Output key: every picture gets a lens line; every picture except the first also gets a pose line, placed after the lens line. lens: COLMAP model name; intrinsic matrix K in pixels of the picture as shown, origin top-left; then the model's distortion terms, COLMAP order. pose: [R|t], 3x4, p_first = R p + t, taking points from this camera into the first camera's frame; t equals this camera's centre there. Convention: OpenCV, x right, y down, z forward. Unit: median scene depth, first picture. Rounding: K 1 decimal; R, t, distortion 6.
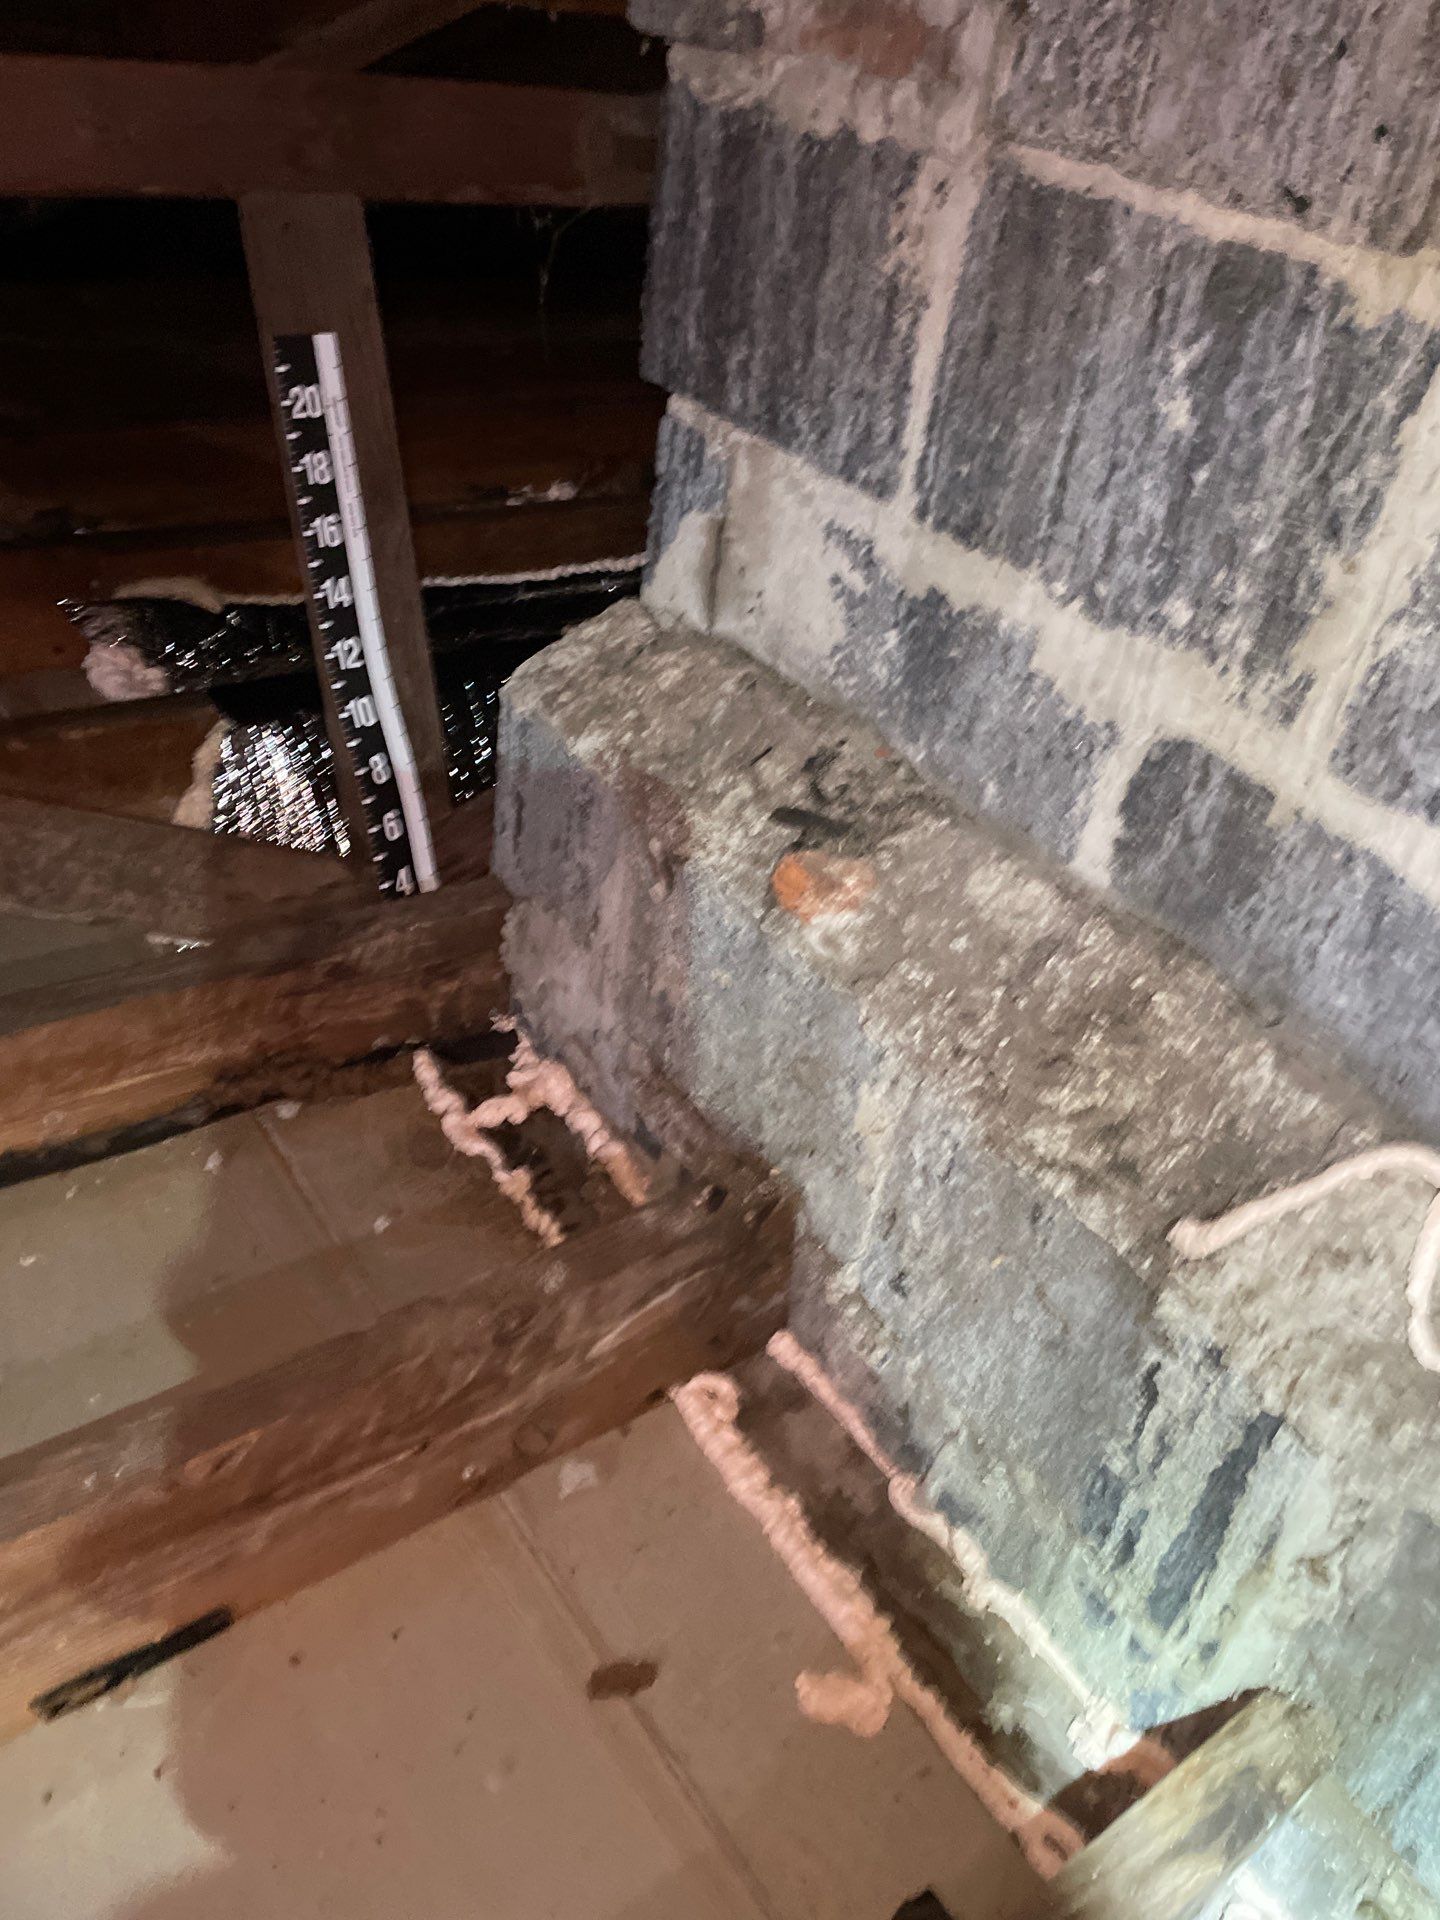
lens RADIAL K [[1459.0, 0, 720.0], [0, 1459.0, 960.0], [0, 0, 1]] dist [0.016679, -0.000439]
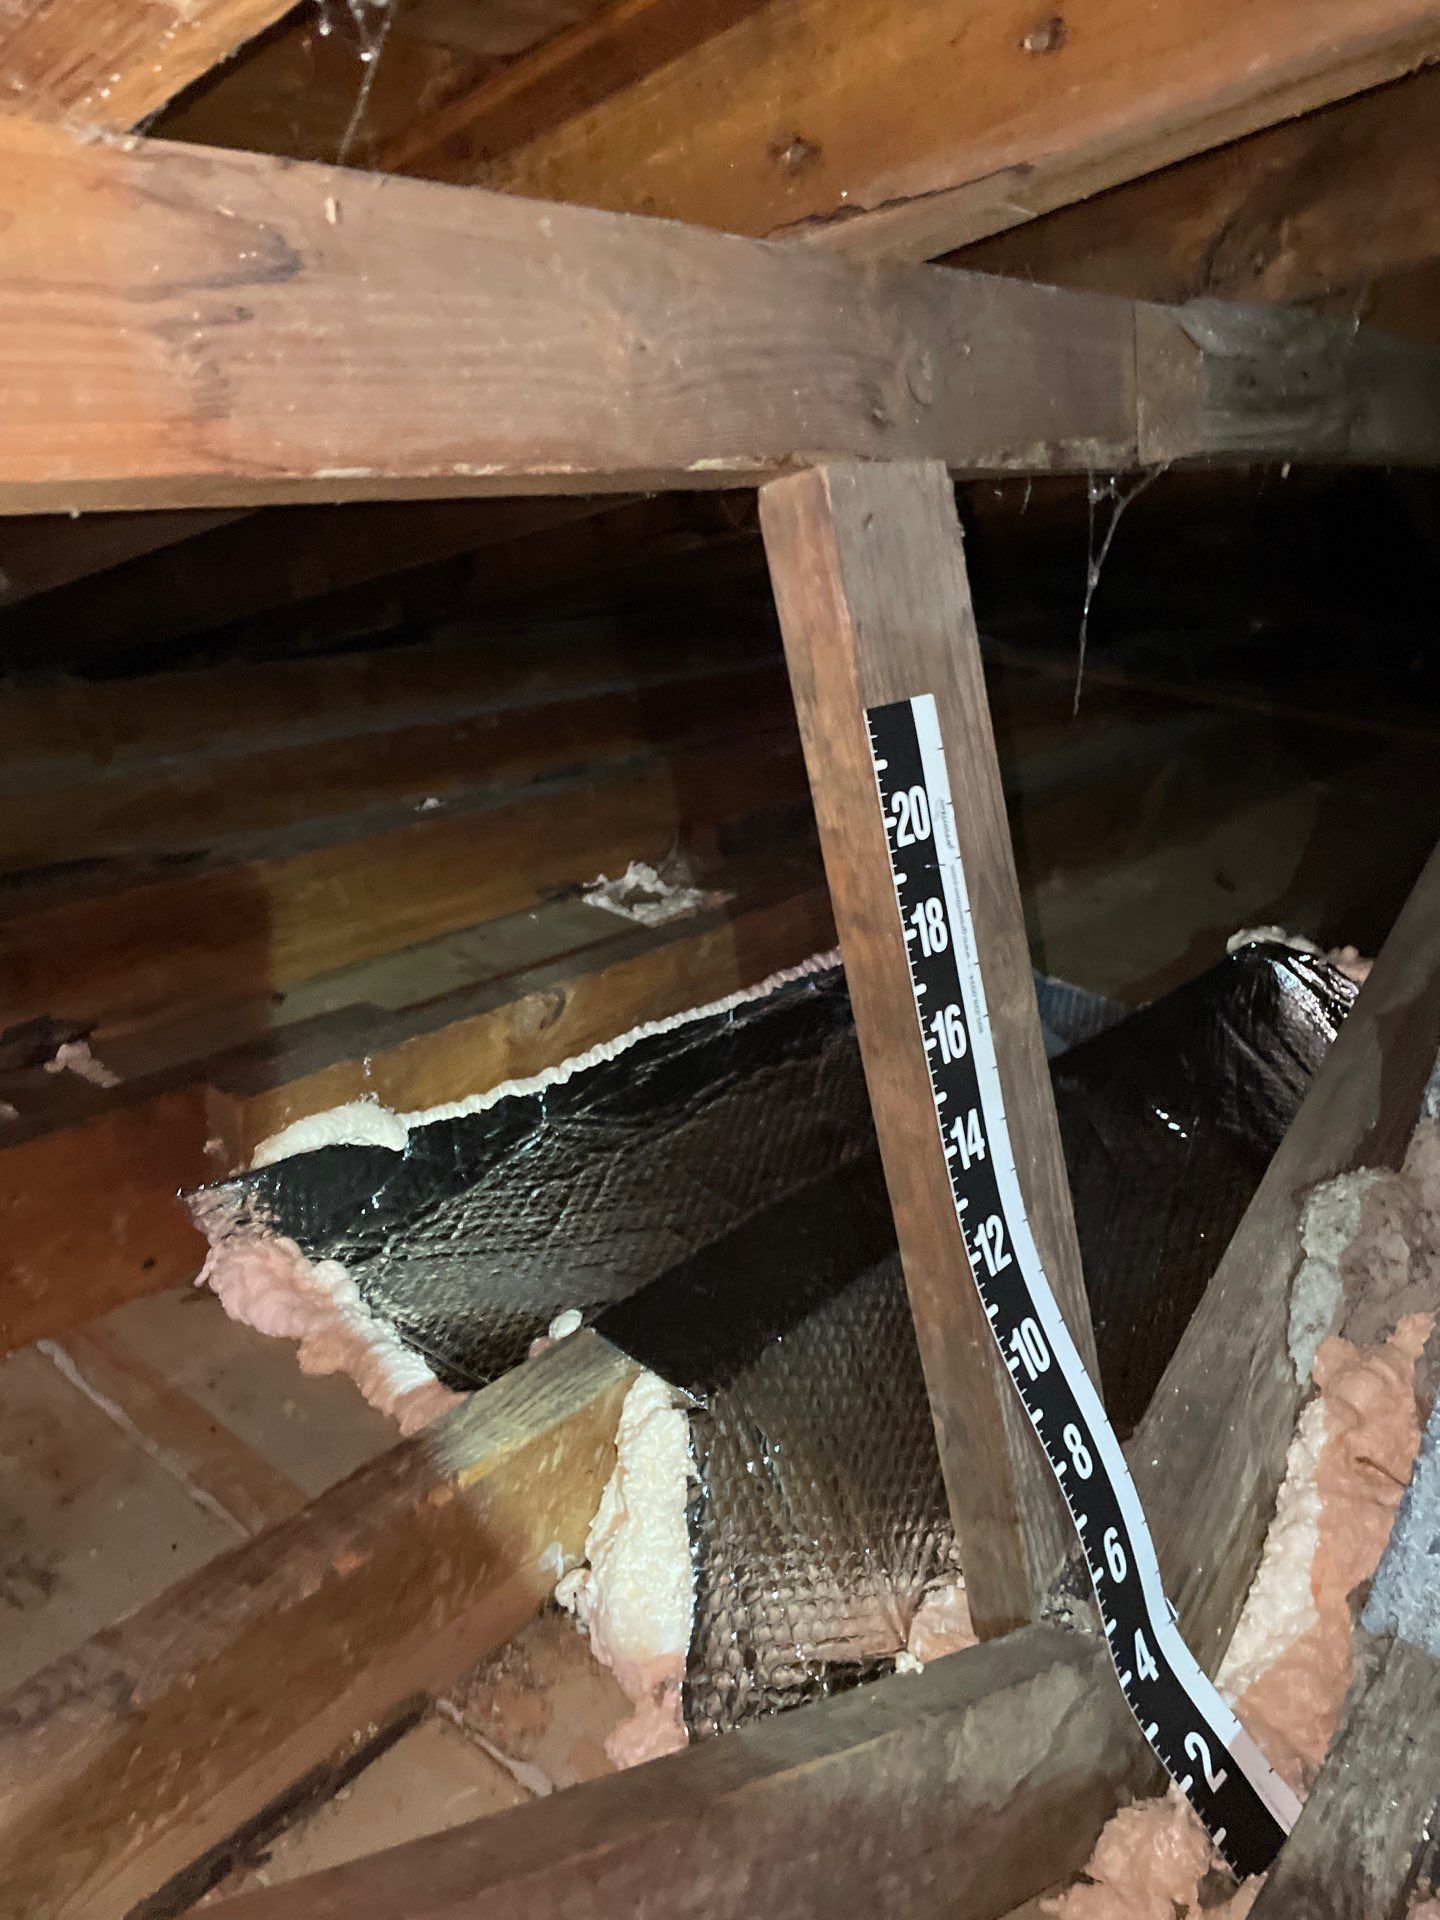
lens RADIAL K [[1459.0, 0, 720.0], [0, 1459.0, 960.0], [0, 0, 1]] dist [0.016679, -0.000439]
pose [[0.962824, -0.156423, 0.220230, -0.462670], [0.198499, 0.962662, -0.184066, -0.237394], [-0.183215, 0.220939, 0.957924, 0.494038]]
